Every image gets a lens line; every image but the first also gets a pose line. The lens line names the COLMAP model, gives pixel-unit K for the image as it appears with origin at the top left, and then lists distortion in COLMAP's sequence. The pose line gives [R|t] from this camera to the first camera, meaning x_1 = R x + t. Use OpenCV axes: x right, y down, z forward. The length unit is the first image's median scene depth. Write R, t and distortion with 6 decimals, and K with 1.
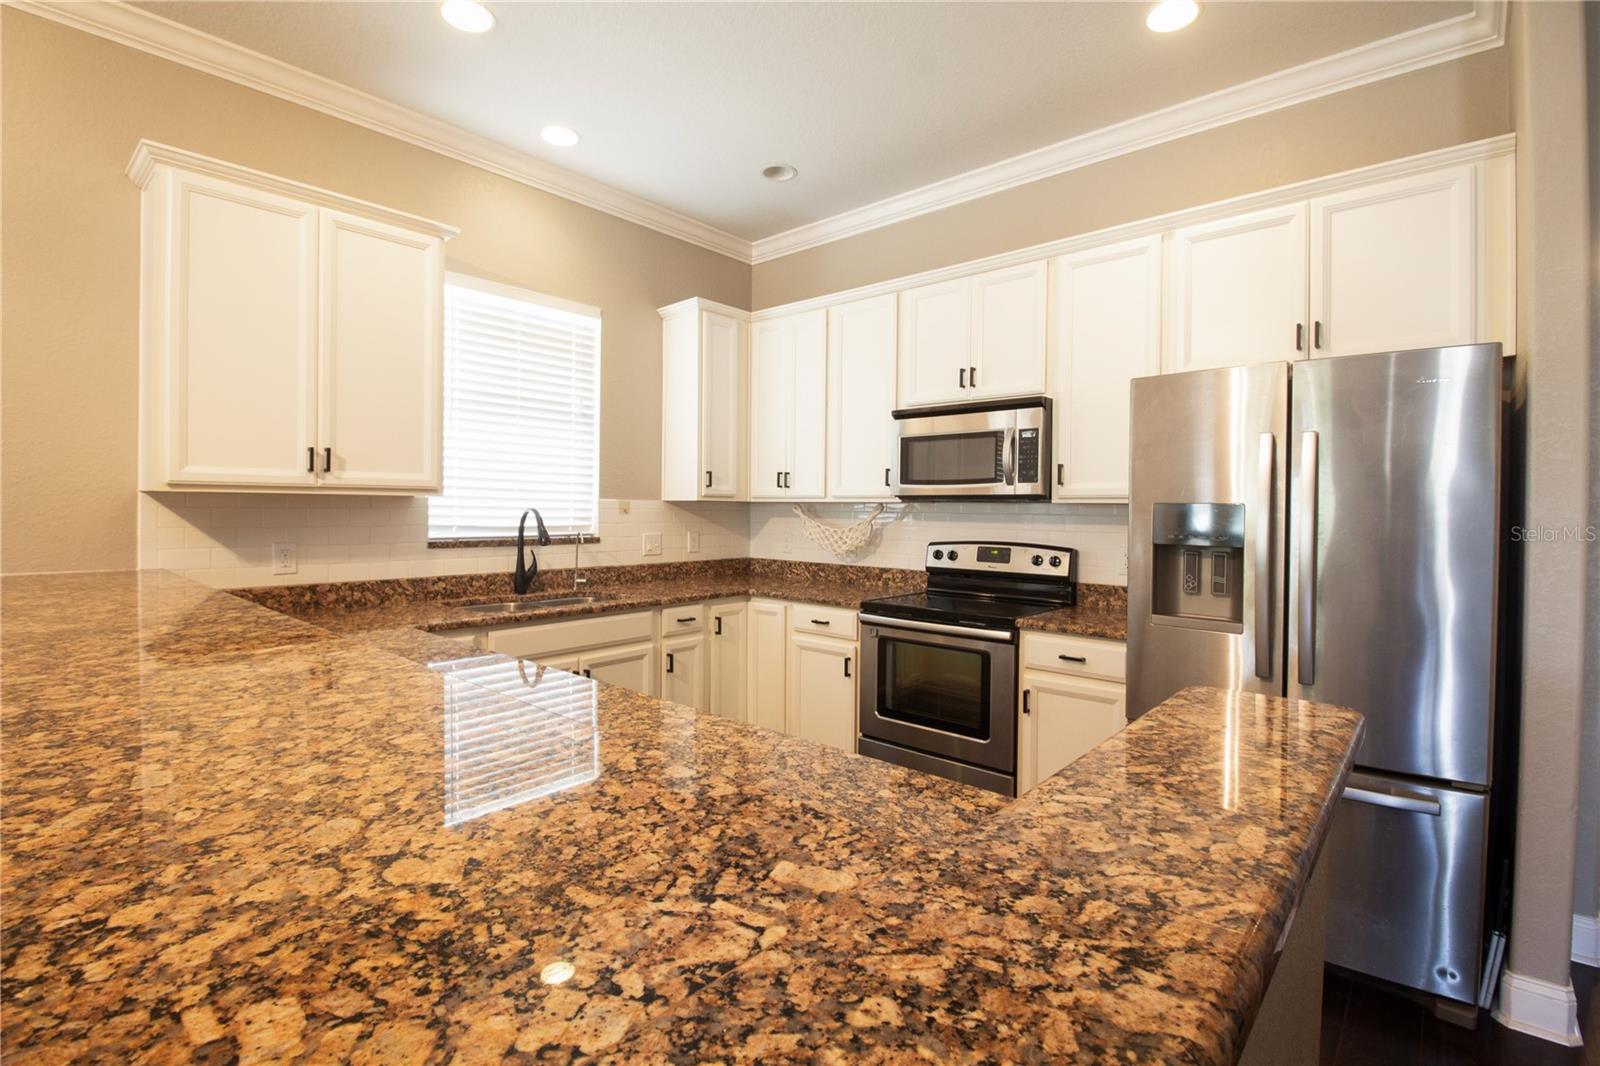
lens RADIAL K [[740.0, 0, 802.5], [0, 740.0, 514.3], [0, 0, 1]] dist [0.001754, 0.000015]
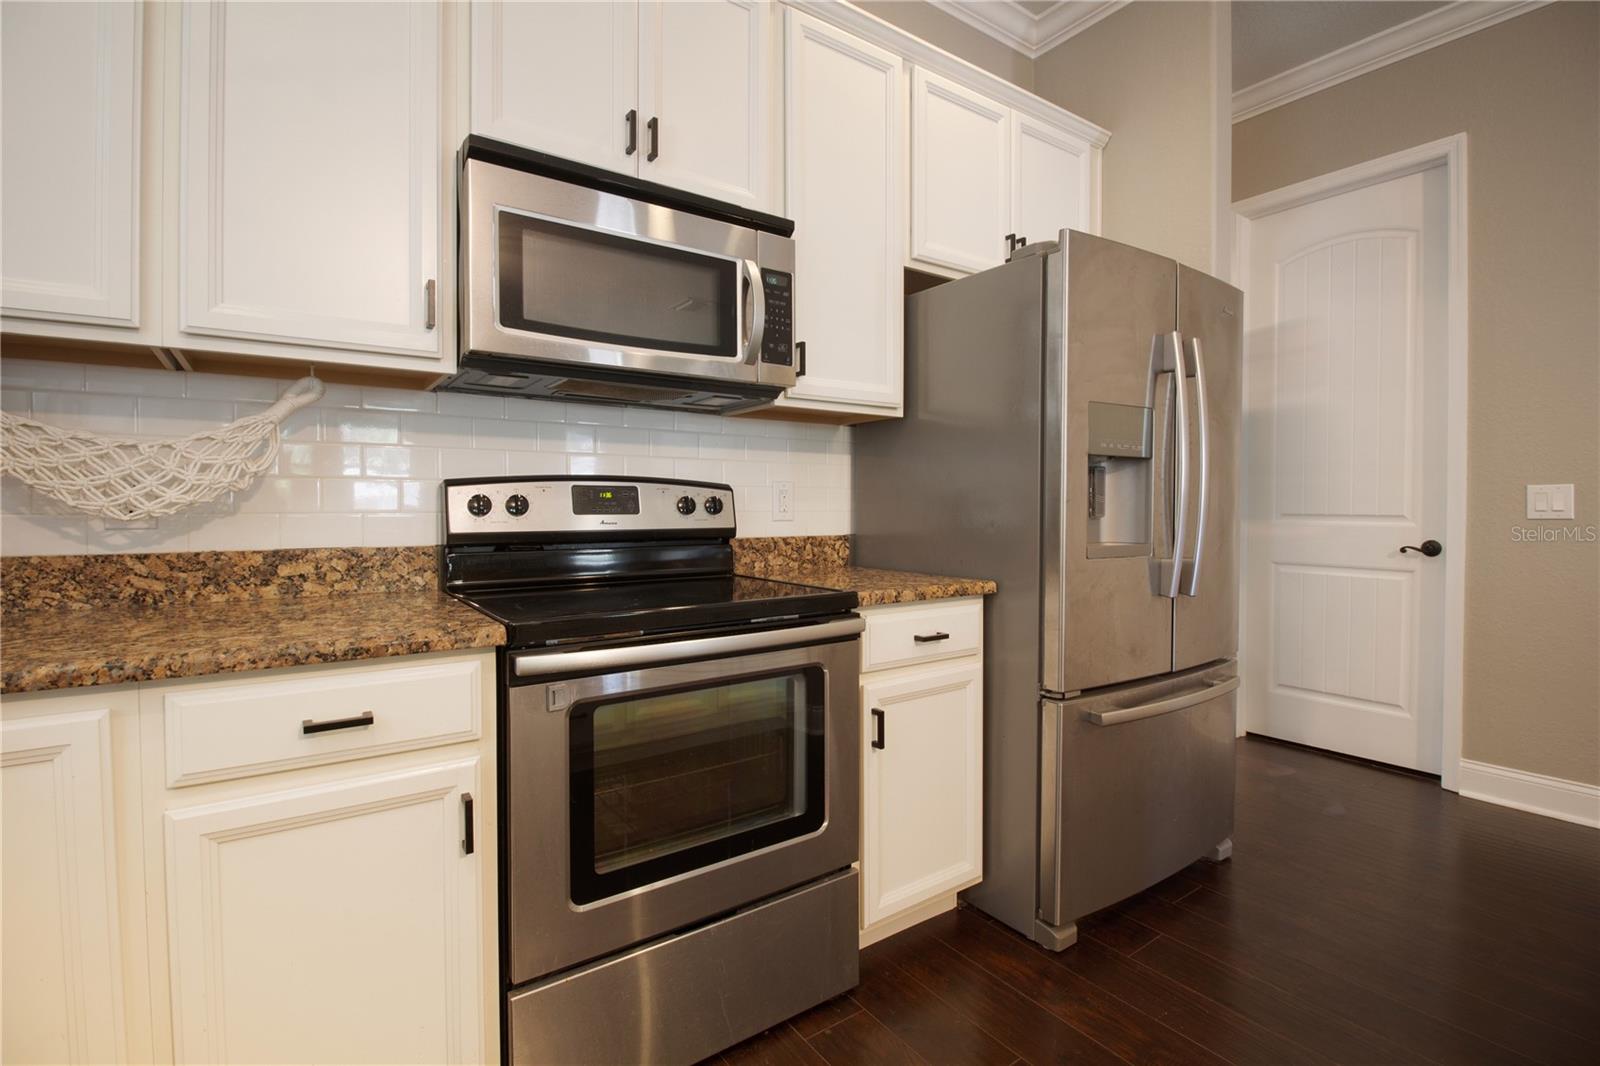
lens RADIAL K [[740.0, 0, 802.5], [0, 740.0, 514.3], [0, 0, 1]] dist [0.001754, 0.000015]
pose [[0.231942, -0.021793, 0.972485, -0.236005], [0.010804, 0.999745, 0.019827, 0.058579], [-0.972670, 0.005908, 0.232119, 0.773442]]
